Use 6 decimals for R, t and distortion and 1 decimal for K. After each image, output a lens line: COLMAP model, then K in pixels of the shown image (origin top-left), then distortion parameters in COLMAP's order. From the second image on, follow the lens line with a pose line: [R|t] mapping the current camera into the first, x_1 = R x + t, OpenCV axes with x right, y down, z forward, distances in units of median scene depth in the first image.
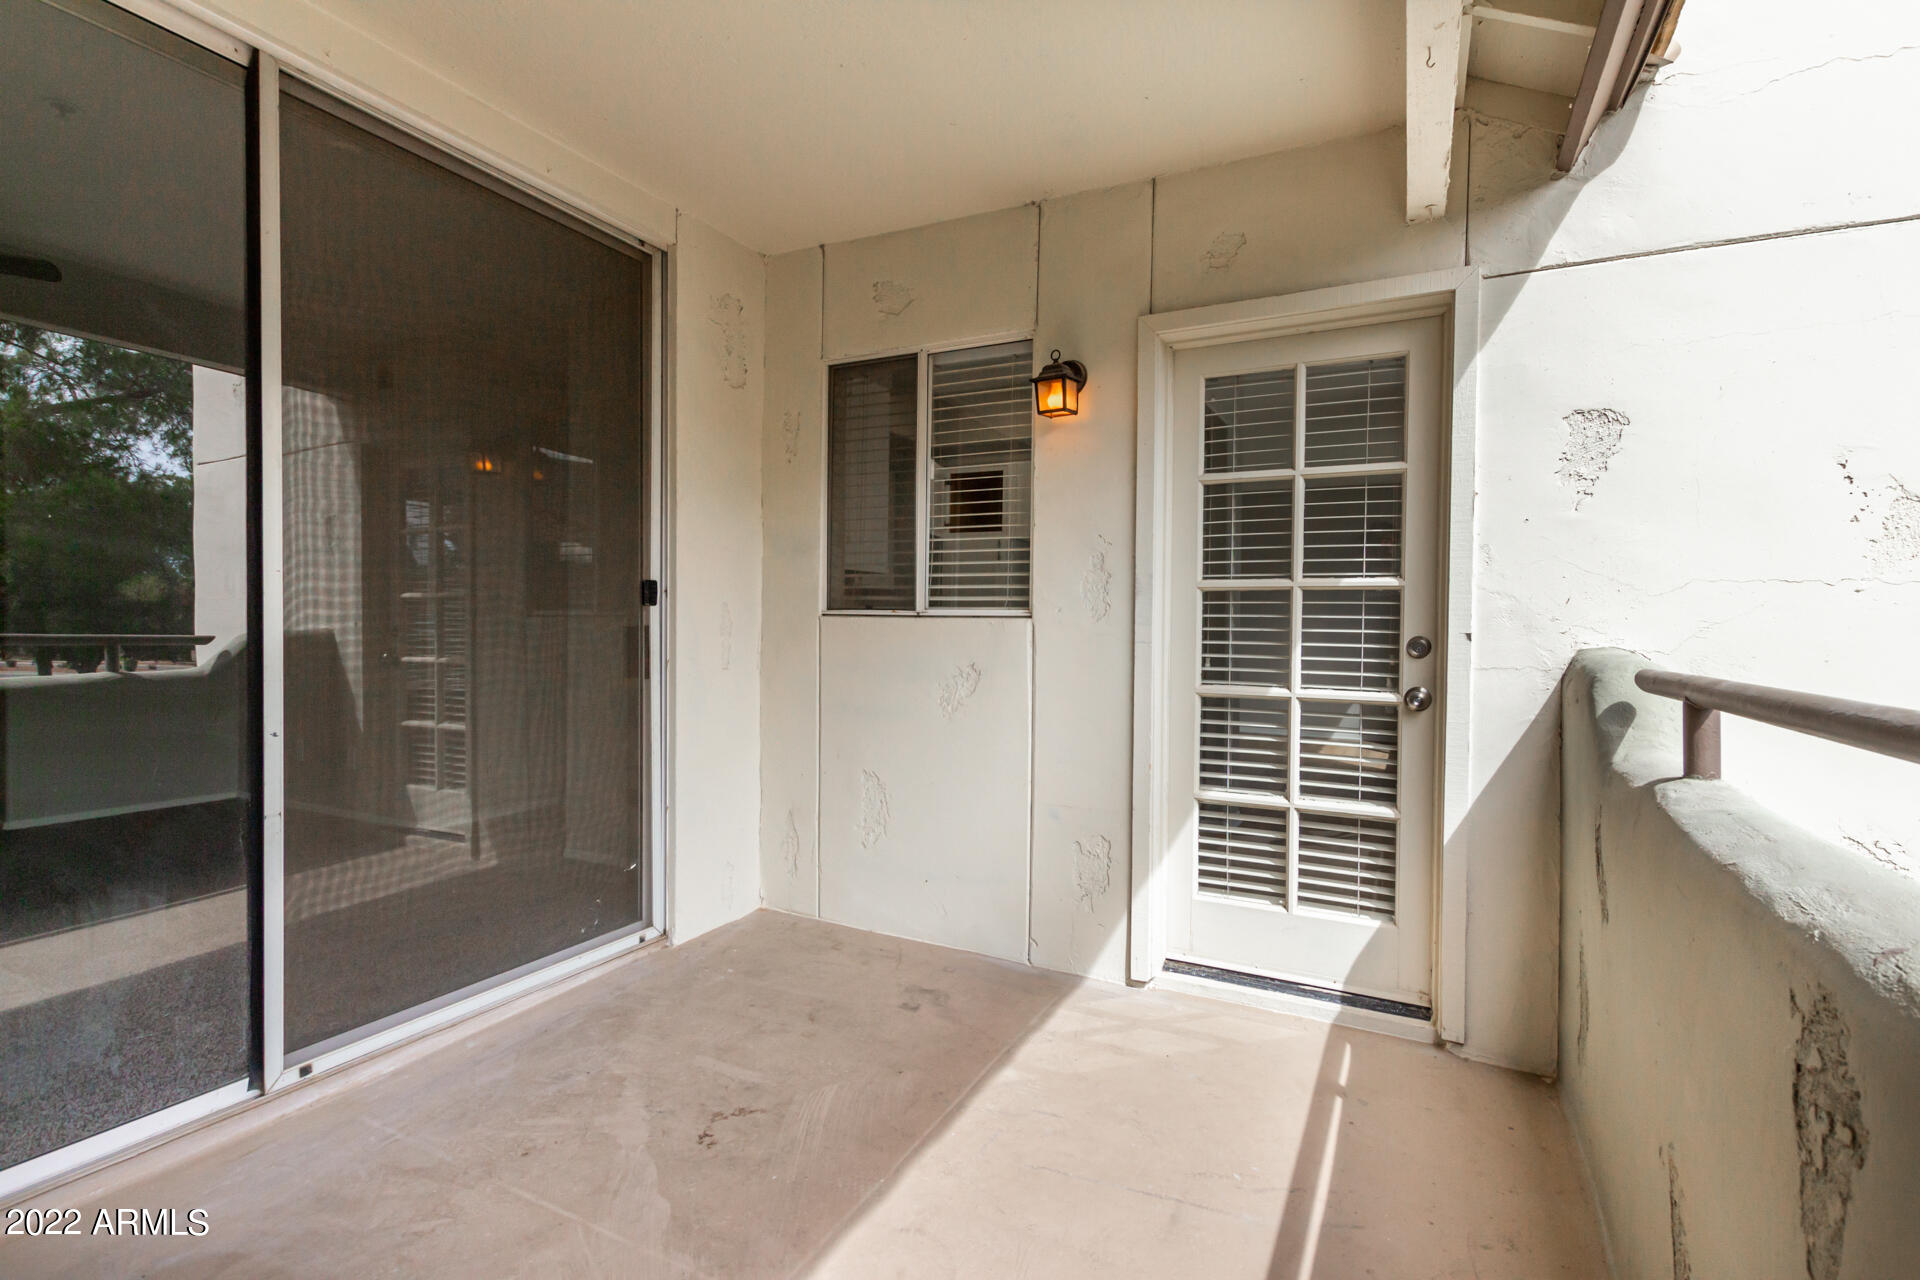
lens RADIAL K [[897.8, 0, 955.3], [0, 897.8, 629.7], [0, 0, 1]] dist [0.001864, -0.000372]
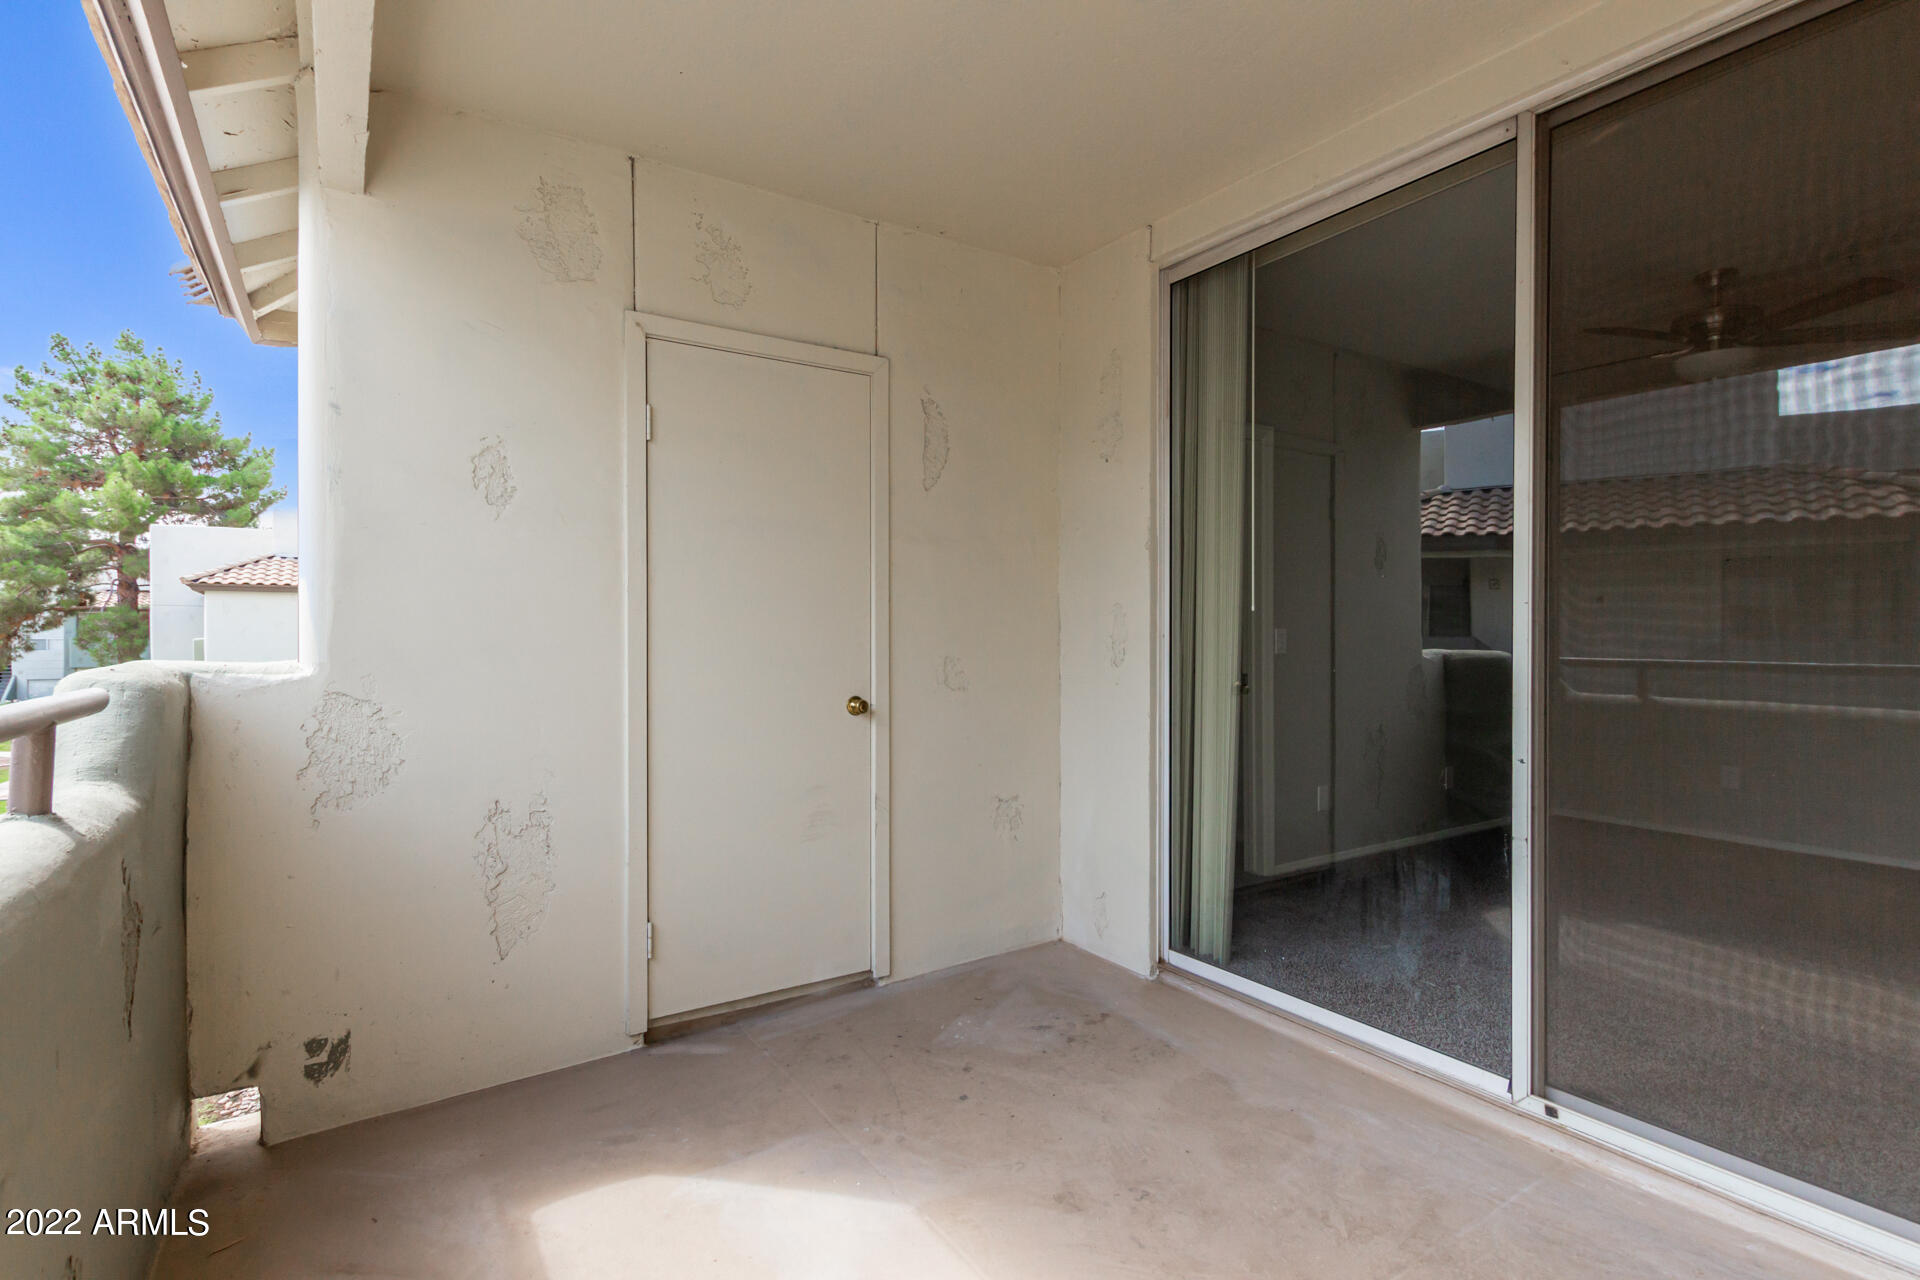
lens RADIAL K [[897.8, 0, 953.1], [0, 897.8, 647.4], [0, 0, 1]] dist [0.001864, -0.000372]
pose [[-0.483442, -0.010131, -0.875318, 0.453852], [-0.018465, 0.999829, -0.001374, -0.000844], [0.875182, 0.015498, -0.483546, 0.898603]]
